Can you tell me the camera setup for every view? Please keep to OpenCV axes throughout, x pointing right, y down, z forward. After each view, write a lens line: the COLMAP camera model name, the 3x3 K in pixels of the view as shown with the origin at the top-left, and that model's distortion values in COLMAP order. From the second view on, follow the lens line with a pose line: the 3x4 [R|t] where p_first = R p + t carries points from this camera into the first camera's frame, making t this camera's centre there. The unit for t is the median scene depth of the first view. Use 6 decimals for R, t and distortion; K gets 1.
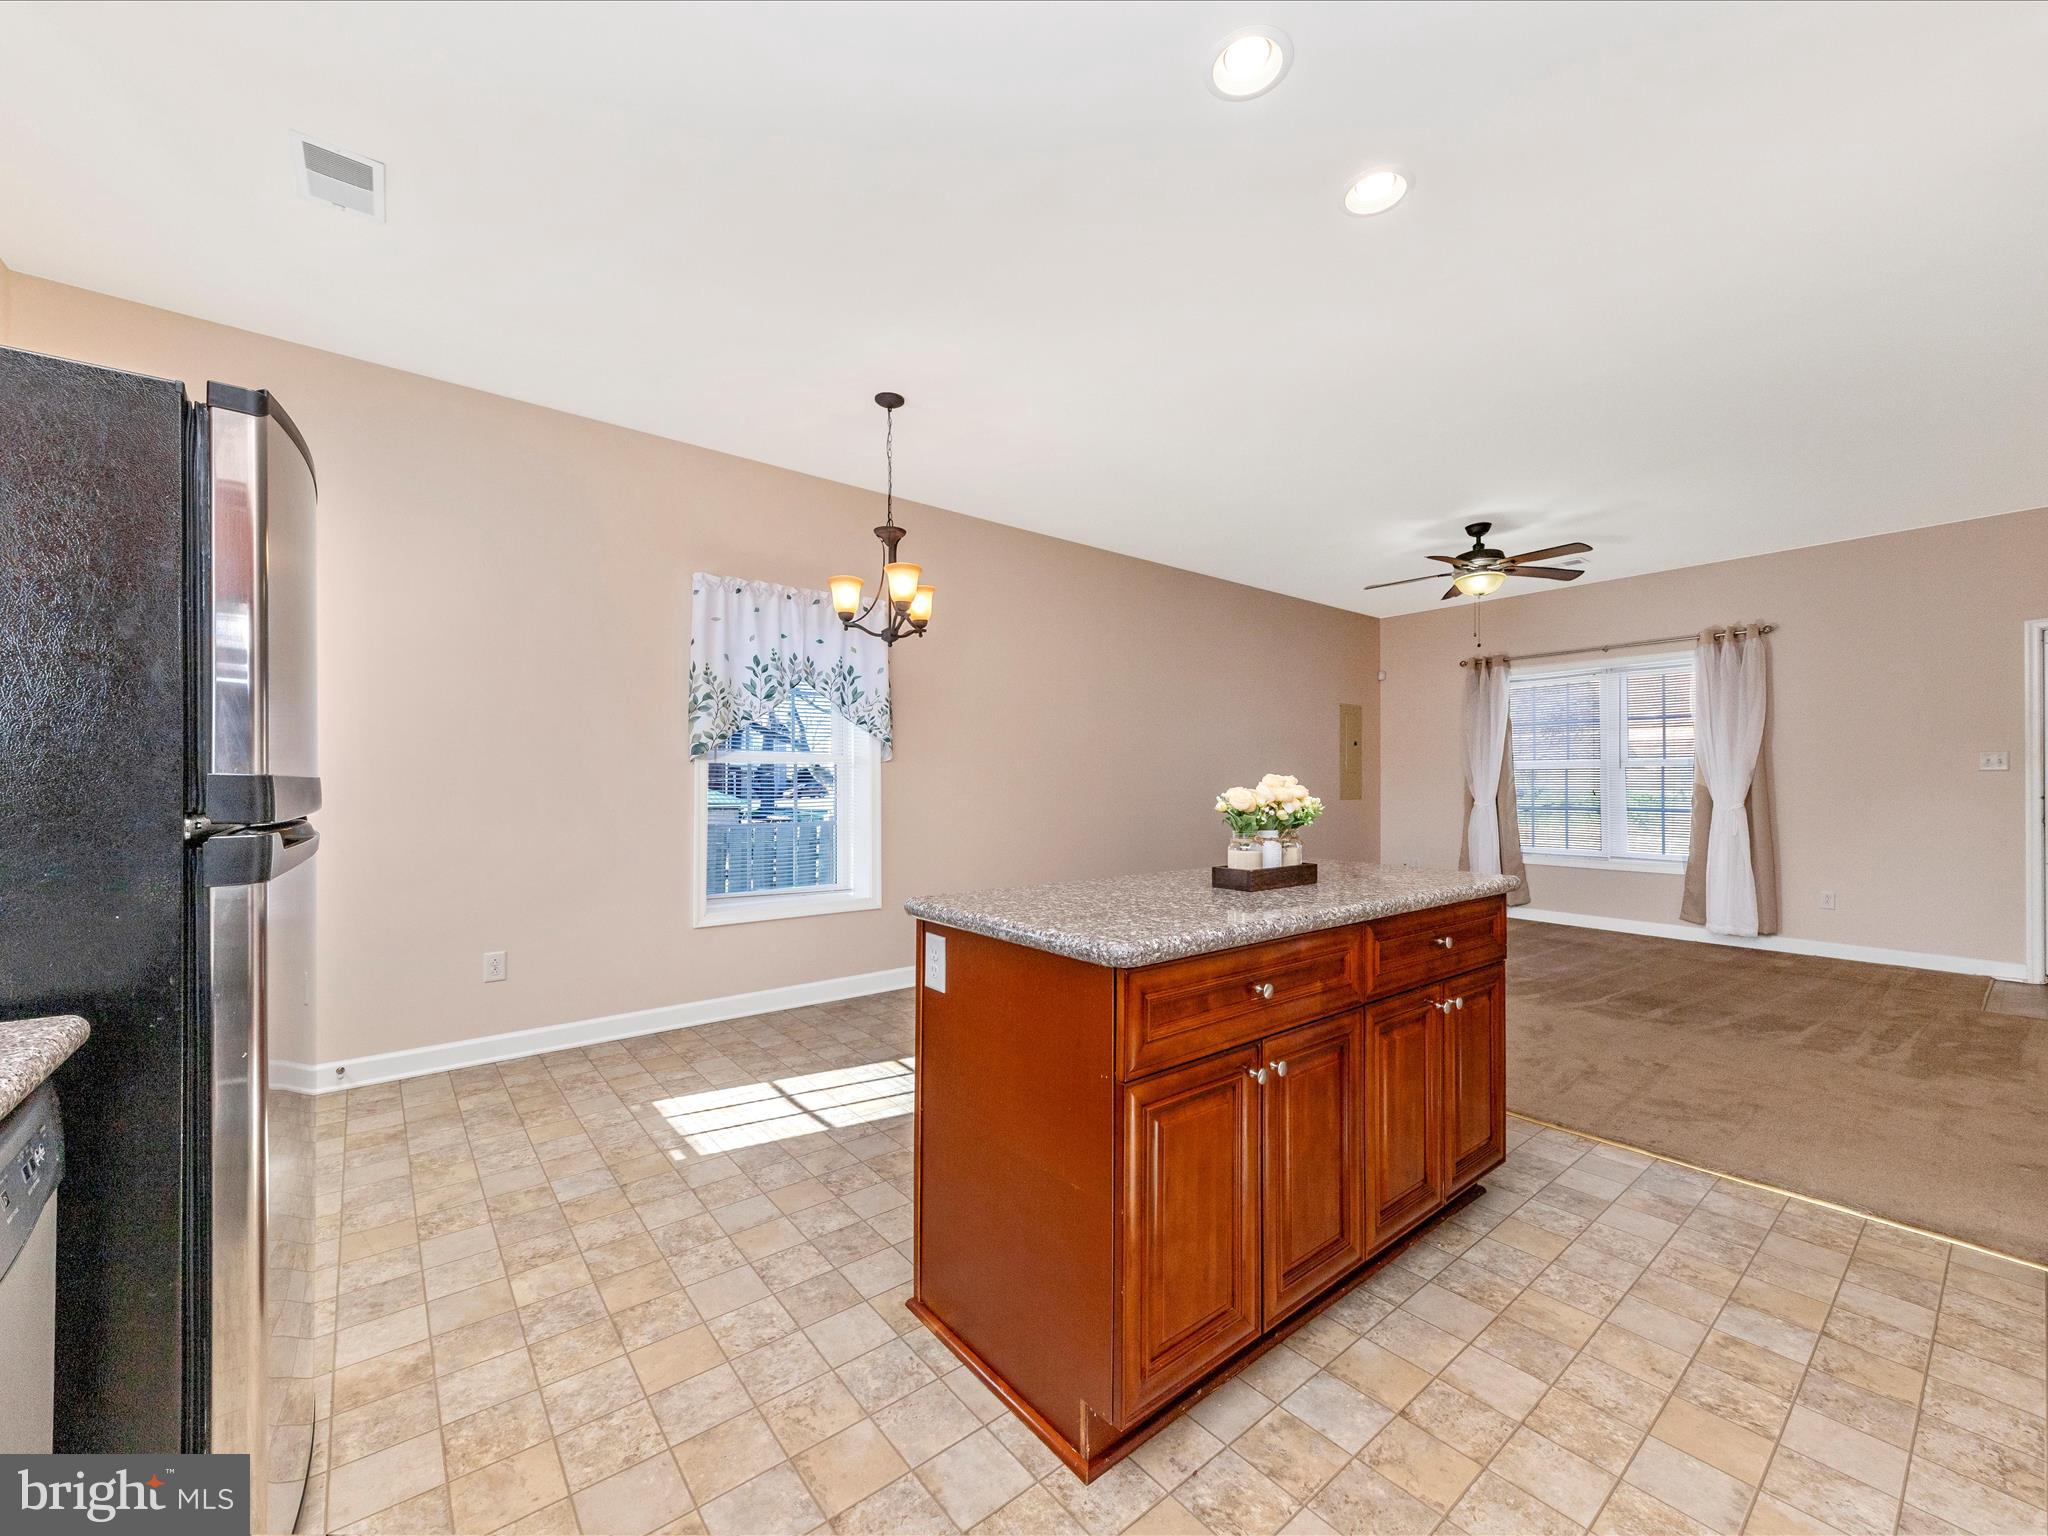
lens RADIAL K [[800.4, 0, 1013.2], [0, 800.4, 783.5], [0, 0, 1]] dist [0.015911, -0.004197]
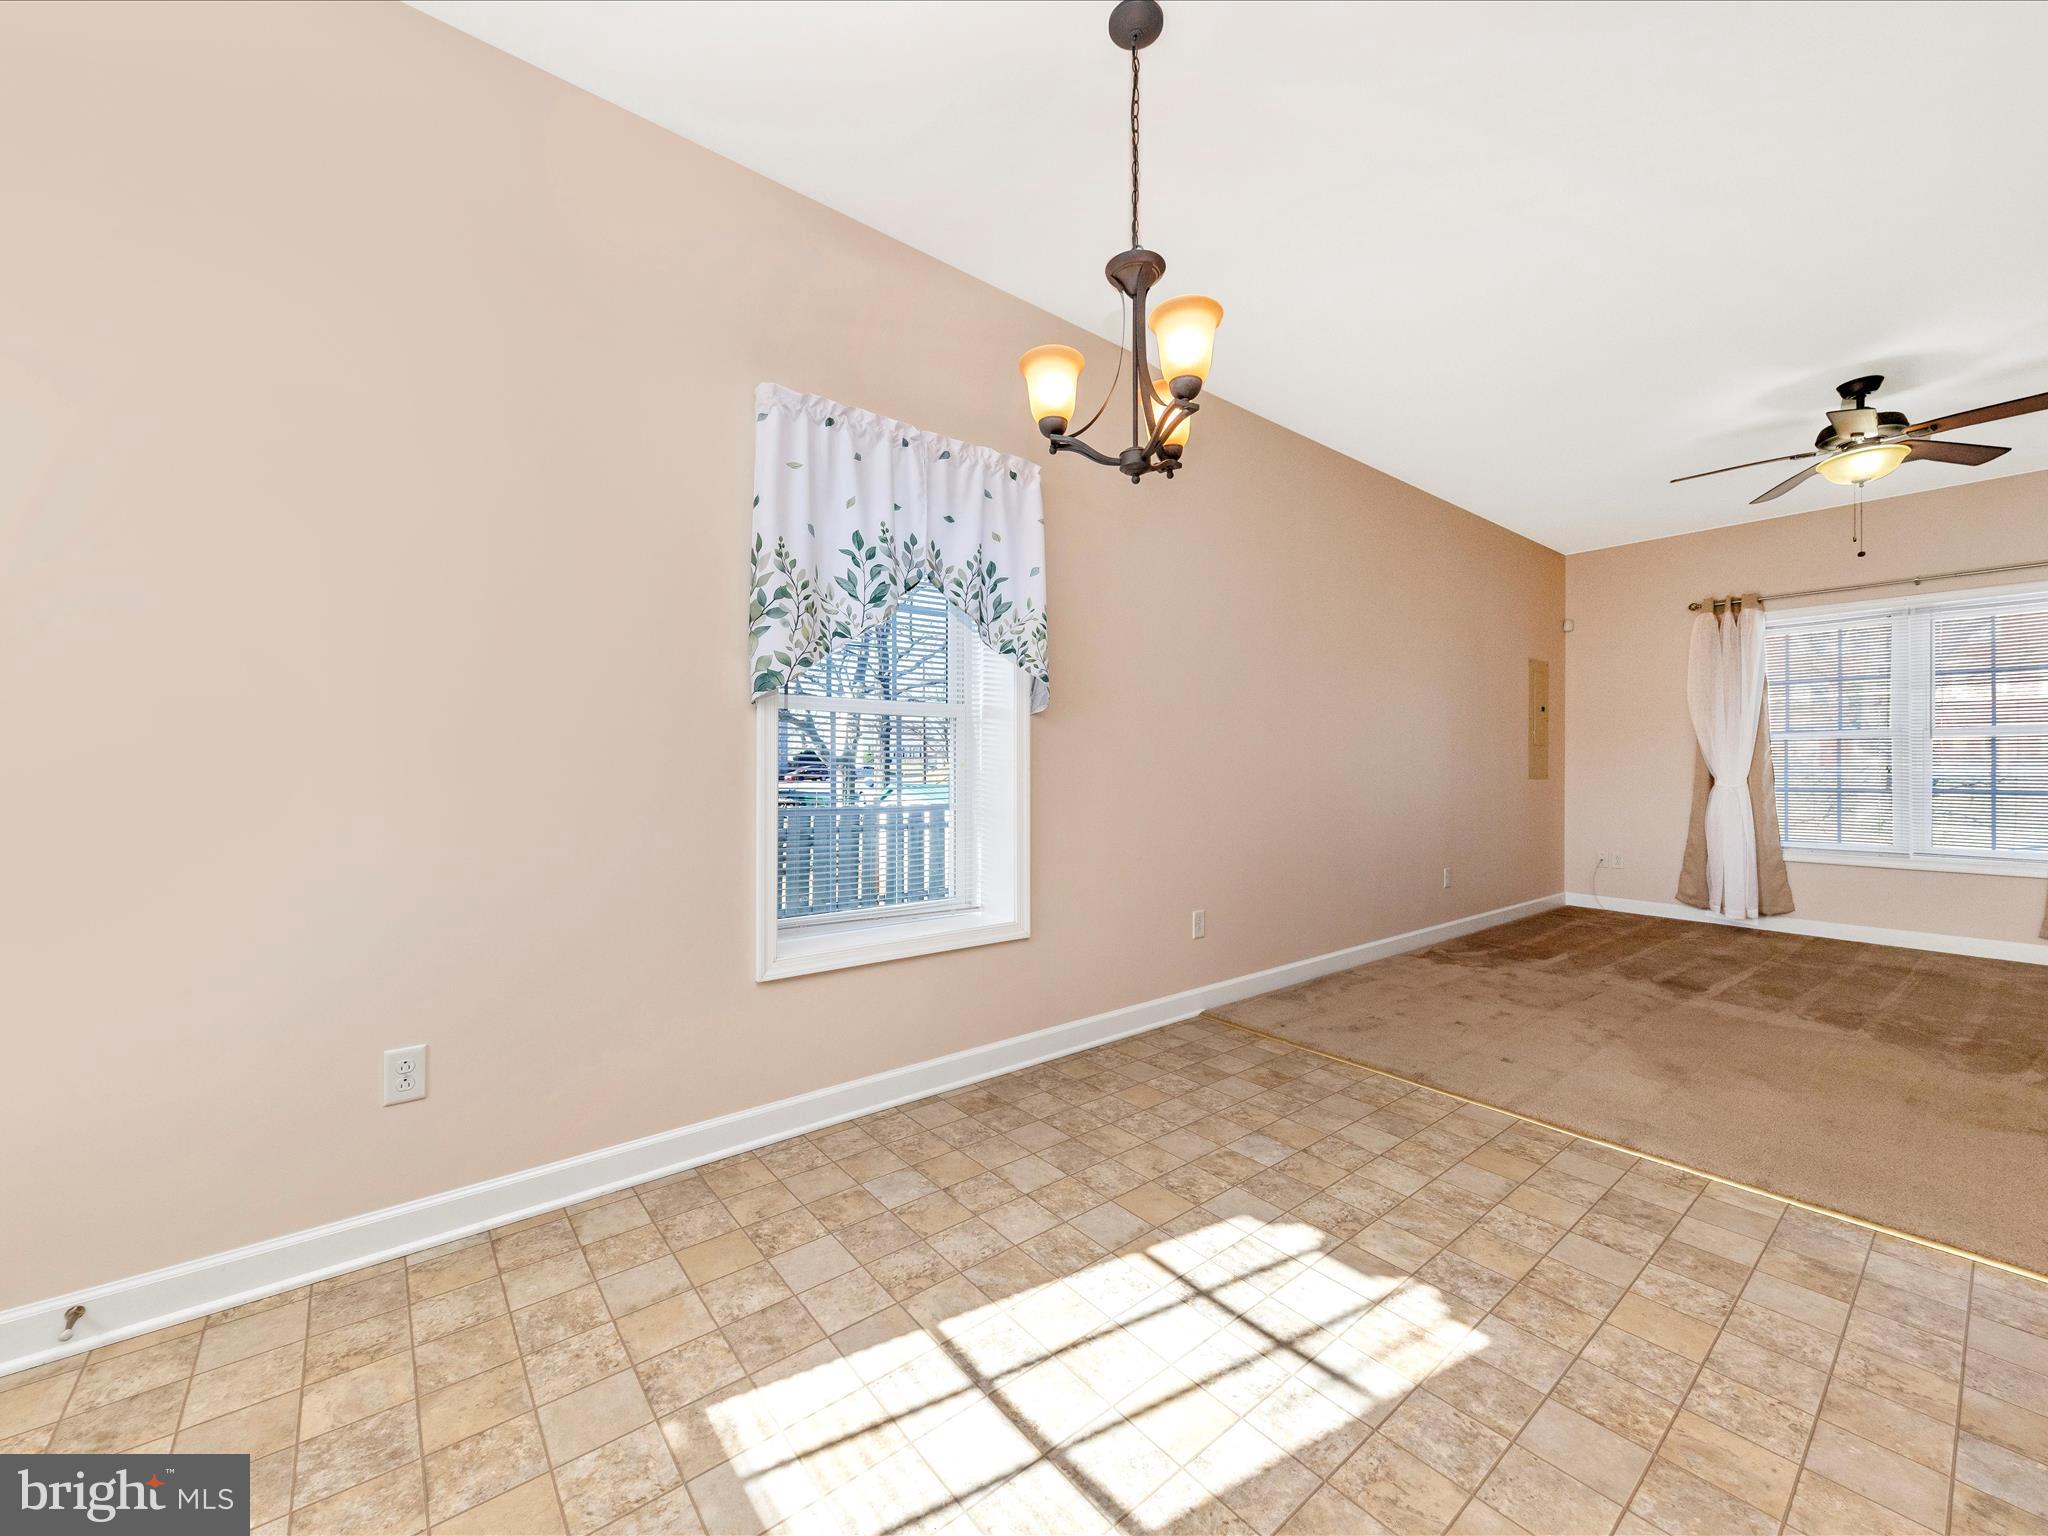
lens RADIAL K [[800.4, 0, 1015.4], [0, 800.4, 767.3], [0, 0, 1]] dist [0.015911, -0.004197]
pose [[0.999922, 0.004279, 0.011753, -0.205295], [-0.004319, 0.999985, 0.003331, 0.016431], [-0.011738, -0.003381, 0.999925, 0.387483]]
